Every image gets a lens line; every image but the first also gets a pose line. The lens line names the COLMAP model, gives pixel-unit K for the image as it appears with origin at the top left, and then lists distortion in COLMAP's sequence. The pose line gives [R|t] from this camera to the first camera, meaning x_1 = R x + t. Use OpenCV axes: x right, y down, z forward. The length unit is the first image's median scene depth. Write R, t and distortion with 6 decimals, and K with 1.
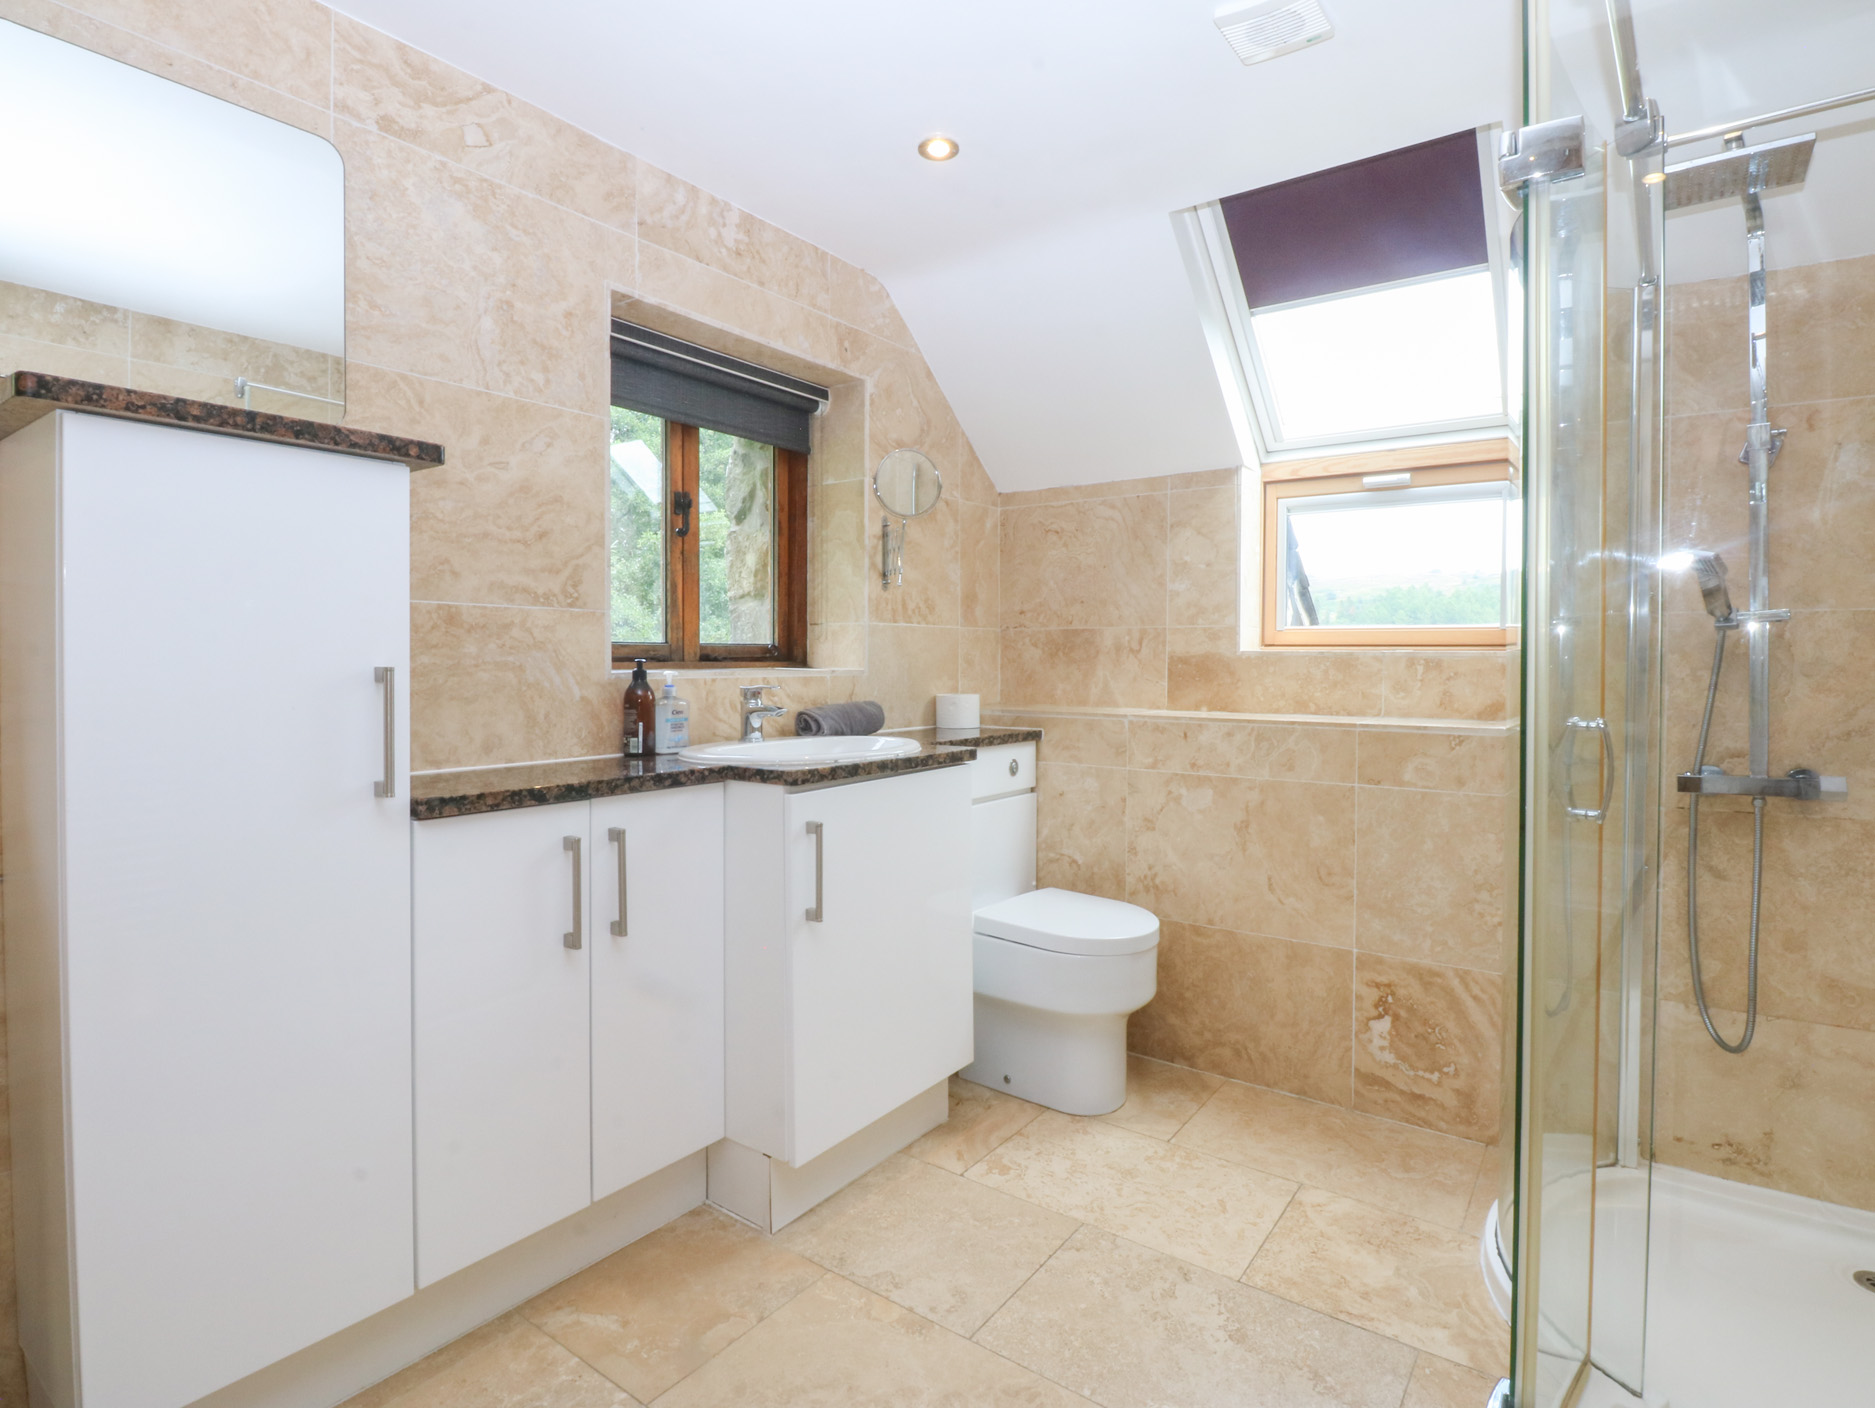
lens RADIAL K [[979.8, 0, 937.5], [0, 979.8, 704.0], [0, 0, 1]] dist [0.004145, -0.018225]
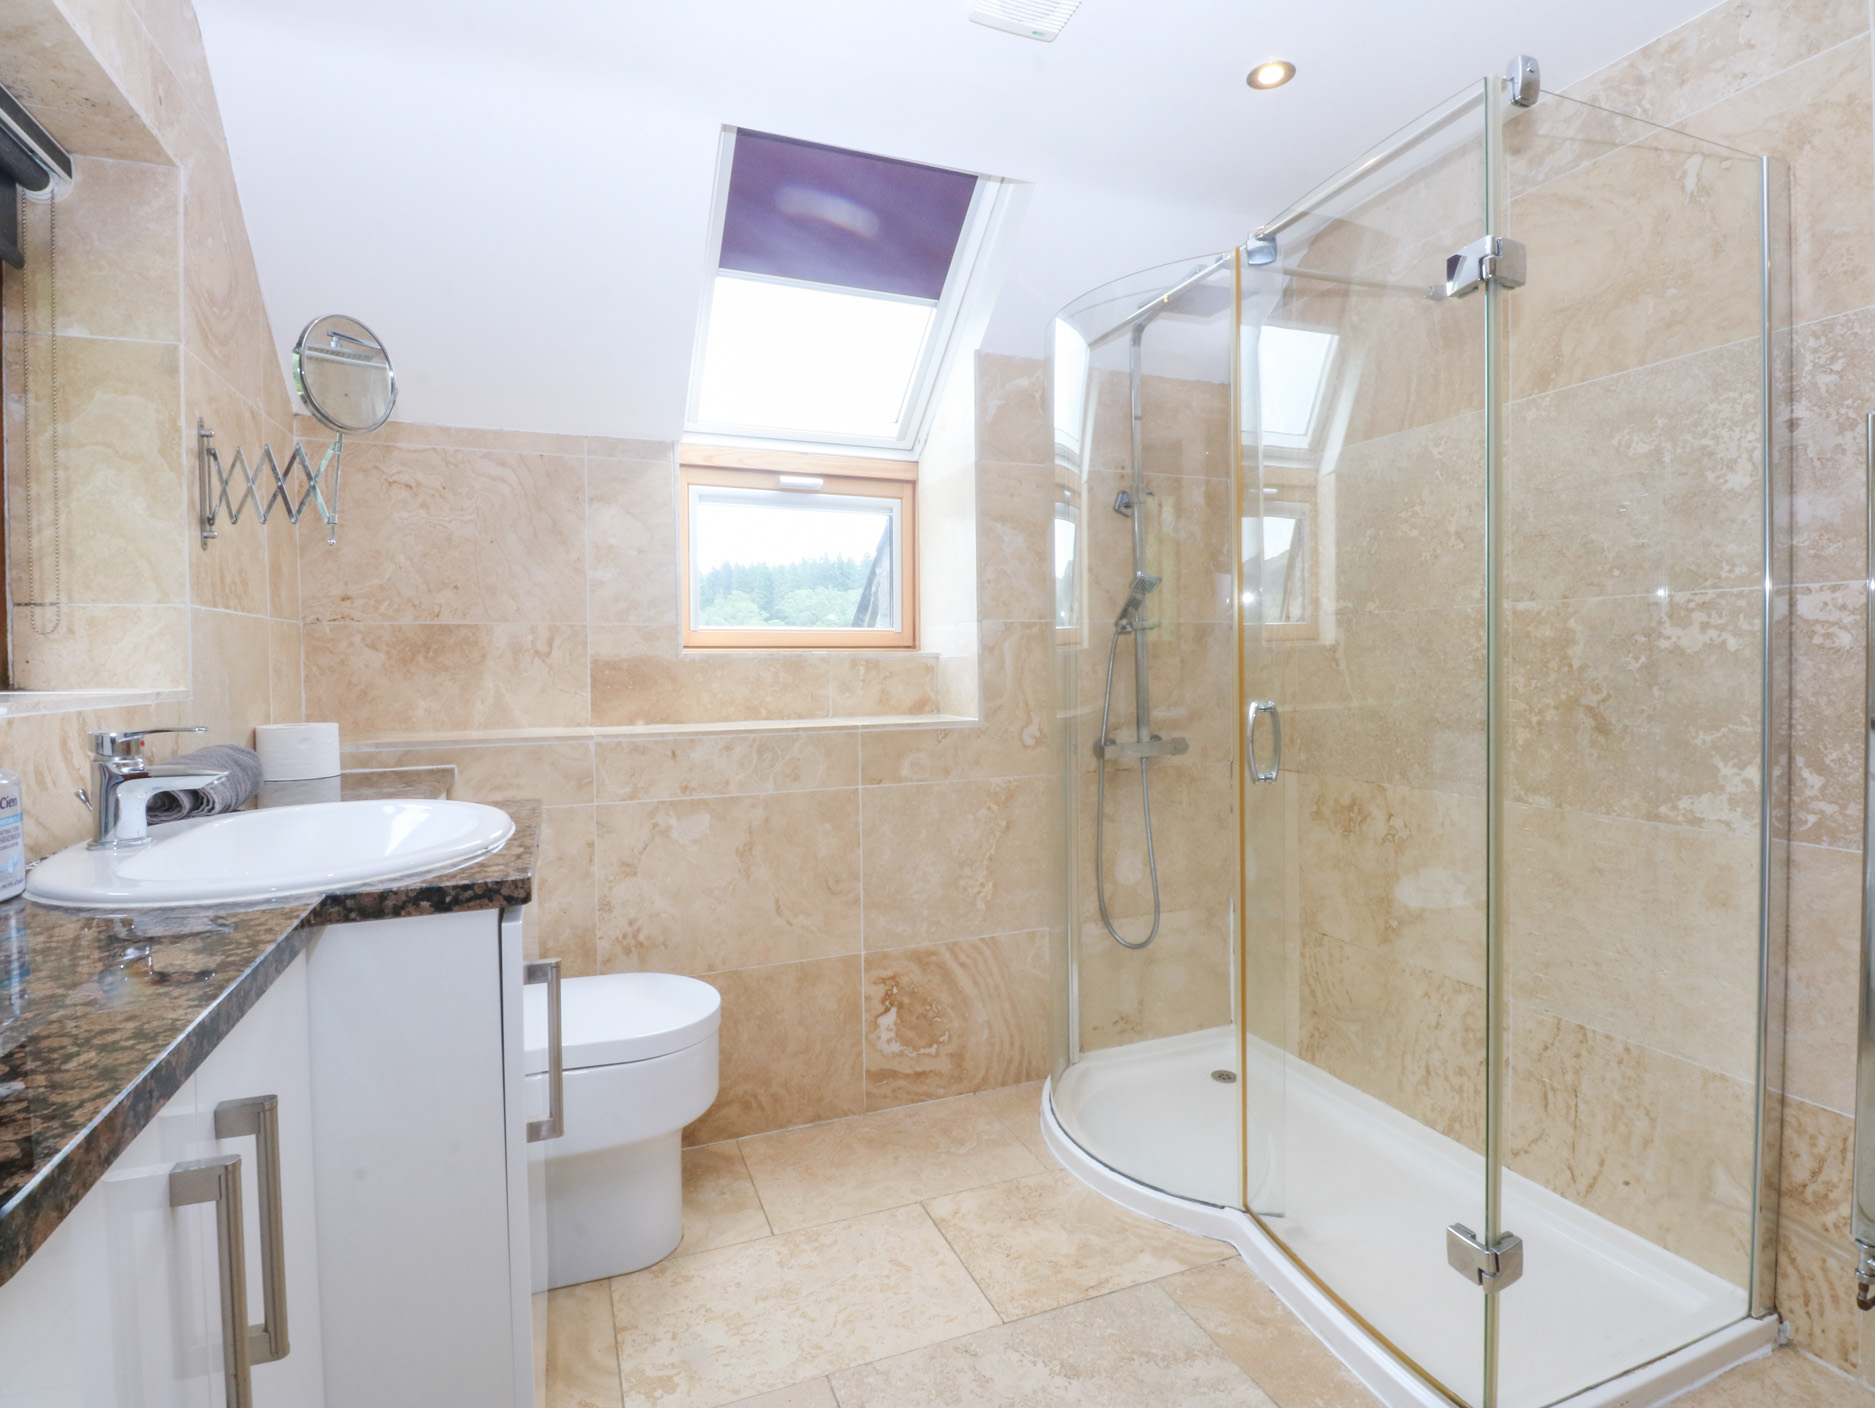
lens RADIAL K [[979.8, 0, 937.5], [0, 979.8, 704.0], [0, 0, 1]] dist [0.004145, -0.018225]
pose [[0.526536, -0.047741, 0.848811, -0.345221], [0.053379, 0.998309, 0.023037, -0.018408], [-0.848476, 0.033179, 0.528194, 0.378994]]
